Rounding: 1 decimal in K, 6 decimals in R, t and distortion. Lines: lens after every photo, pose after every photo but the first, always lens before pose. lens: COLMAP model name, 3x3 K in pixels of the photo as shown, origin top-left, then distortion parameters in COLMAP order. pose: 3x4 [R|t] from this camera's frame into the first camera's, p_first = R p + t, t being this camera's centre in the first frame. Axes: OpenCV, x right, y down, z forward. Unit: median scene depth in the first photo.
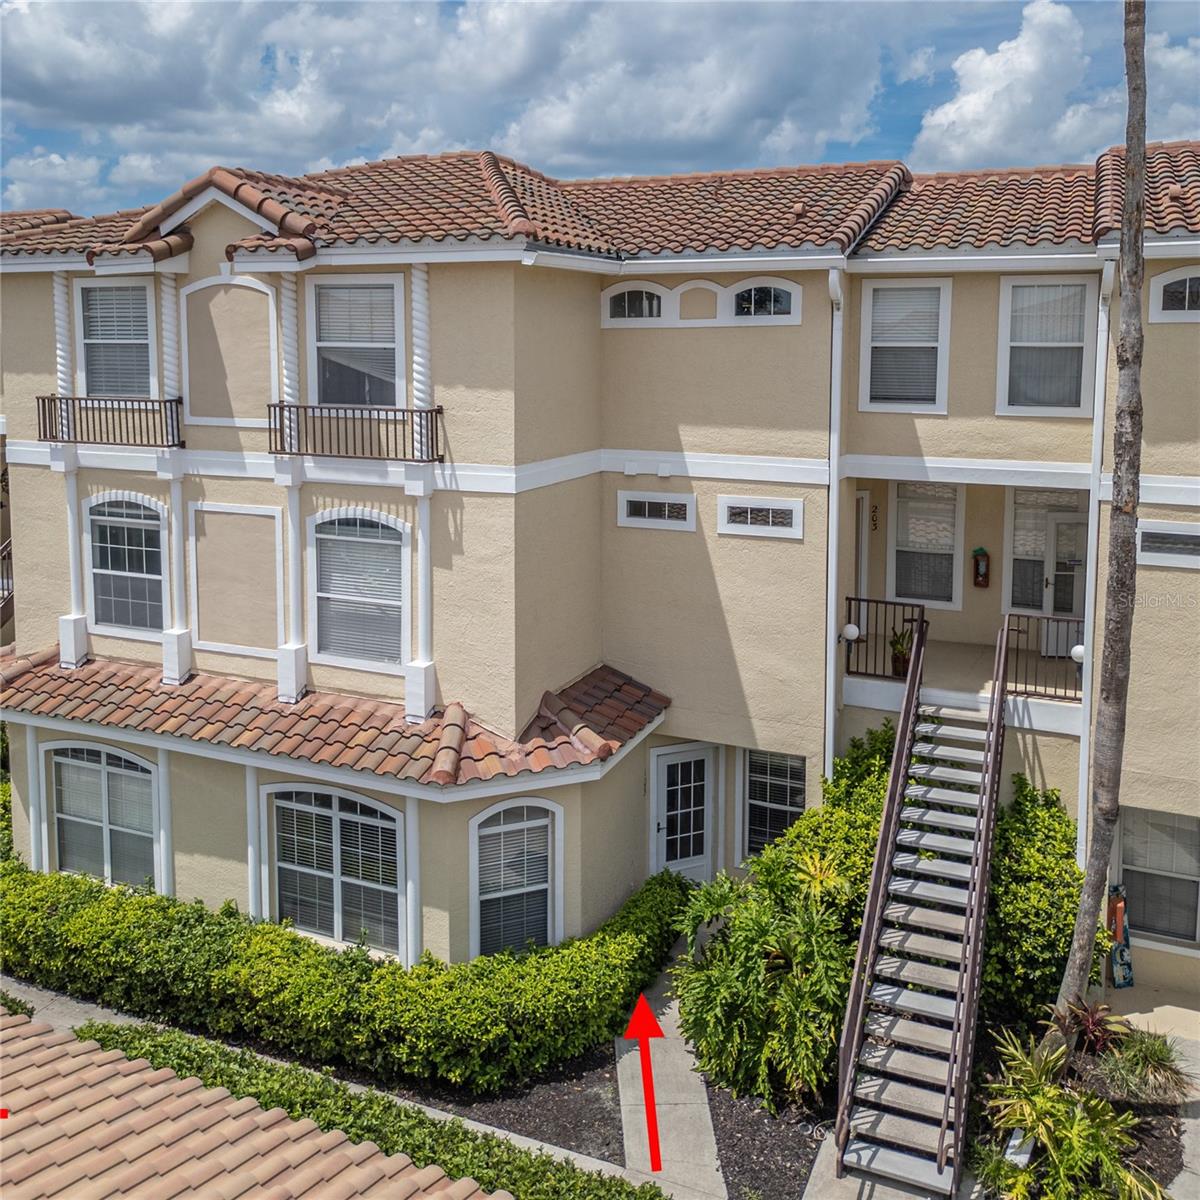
lens RADIAL K [[1143.9, 0, 603.6], [0, 1143.9, 449.4], [0, 0, 1]] dist [0.036476, -0.006785]
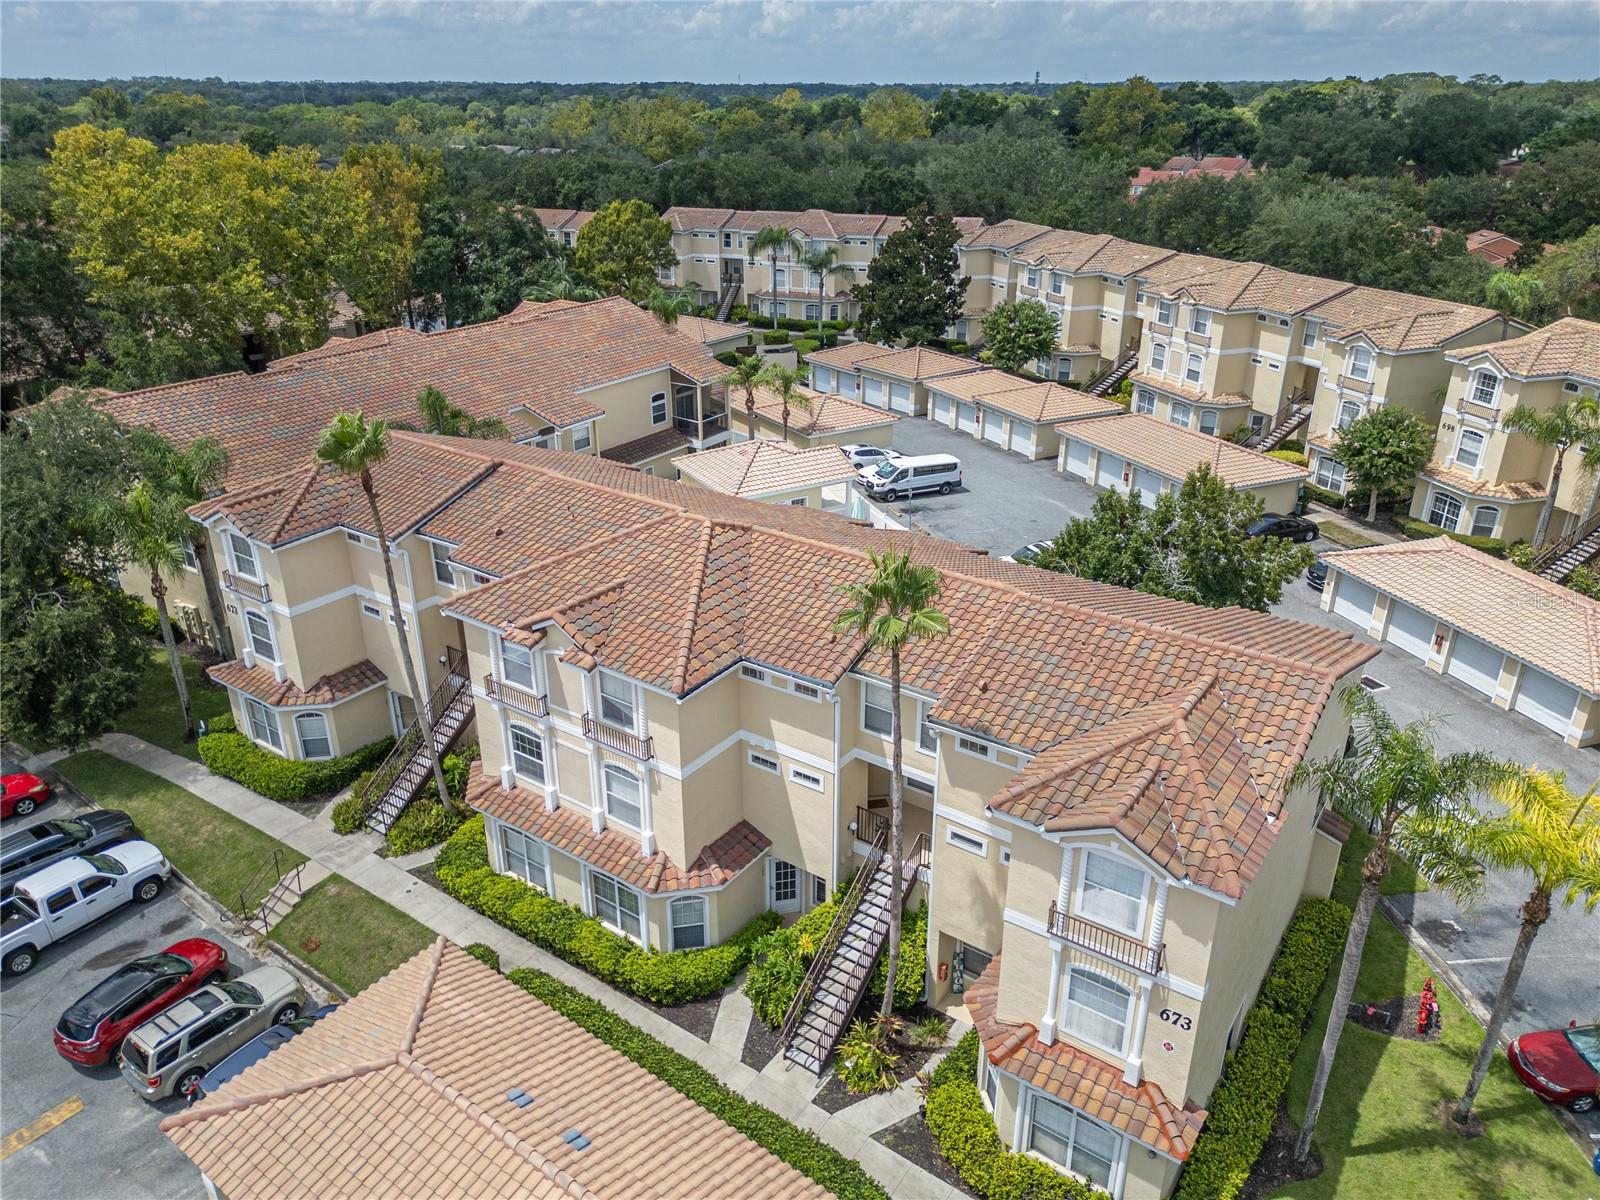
lens RADIAL K [[1120.2, 0, 796.0], [0, 1120.2, 605.7], [0, 0, 1]] dist [0.076347, -0.105203]
pose [[0.979149, 0.079167, -0.187080, 0.493821], [-0.015283, 0.947033, 0.320771, -0.930232], [0.202566, -0.311224, 0.928497, -0.843528]]
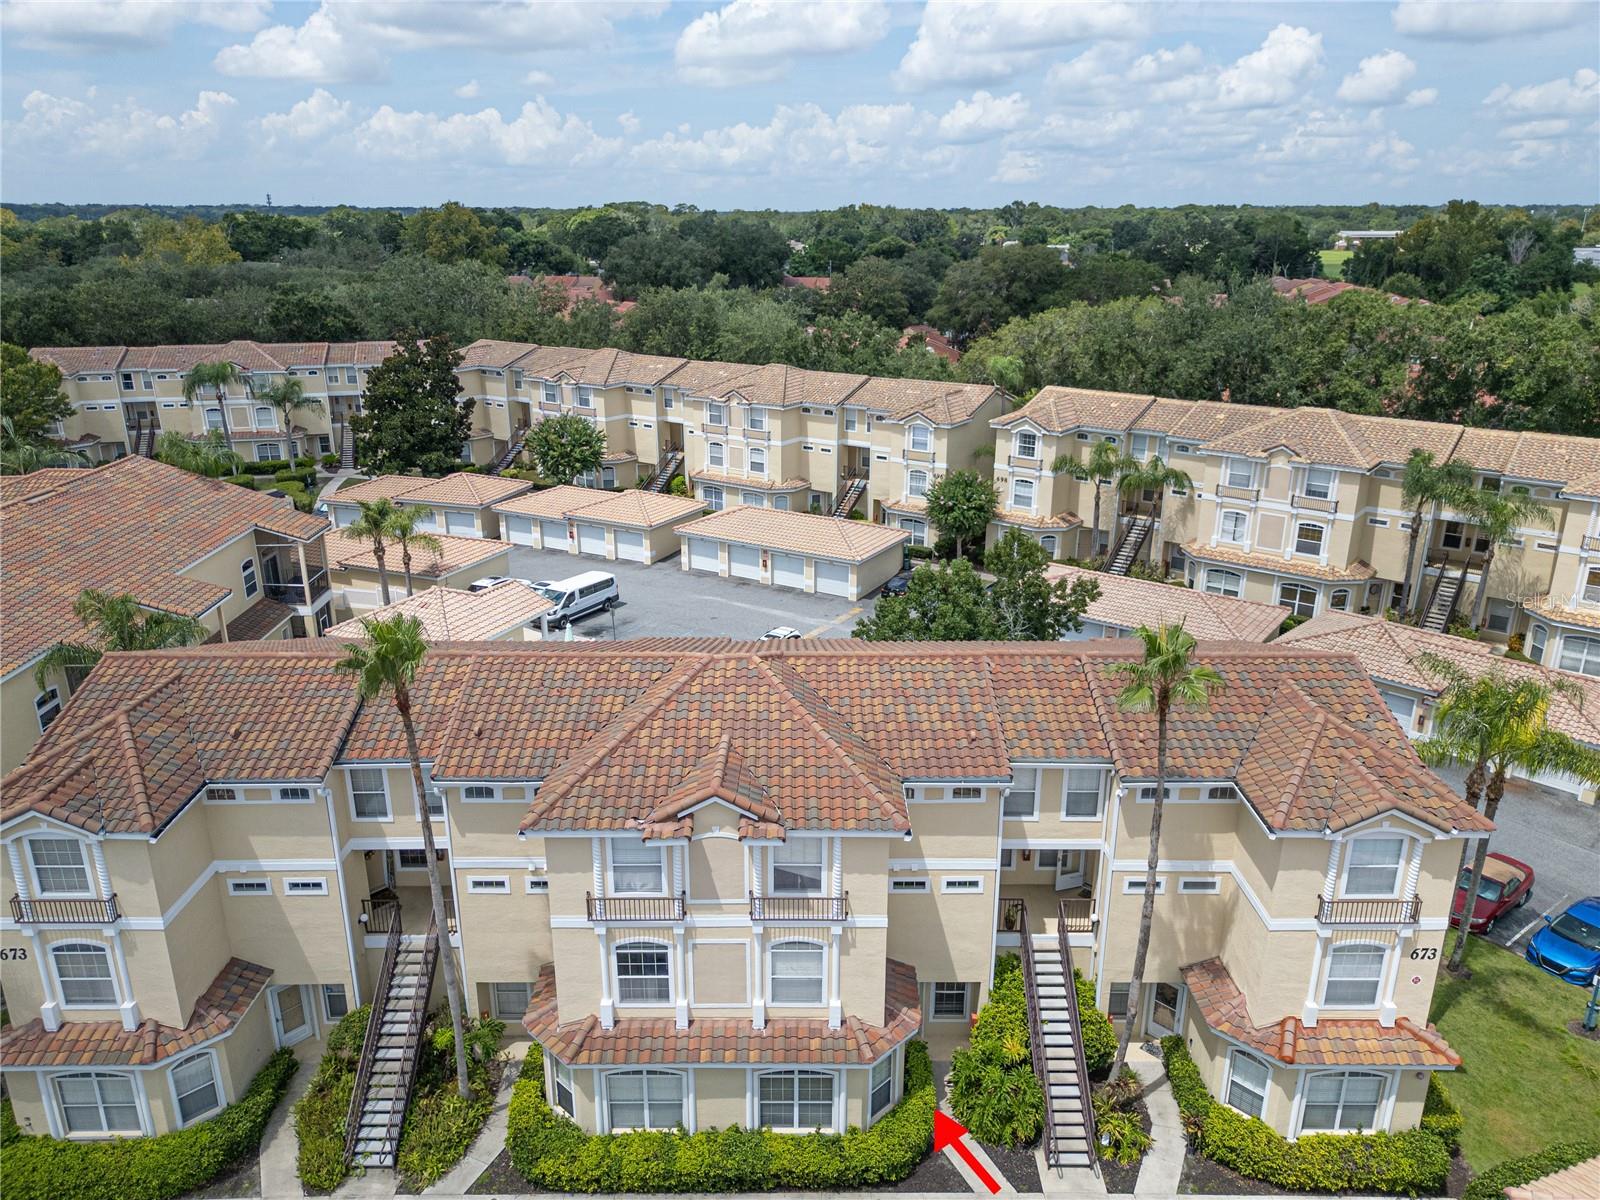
lens RADIAL K [[1120.2, 0, 796.0], [0, 1120.2, 605.7], [0, 0, 1]] dist [0.076347, -0.105203]
pose [[0.916763, -0.134515, 0.376101, -0.865616], [0.044250, 0.969995, 0.239062, -0.960192], [-0.396974, -0.202521, 0.895208, -0.620180]]
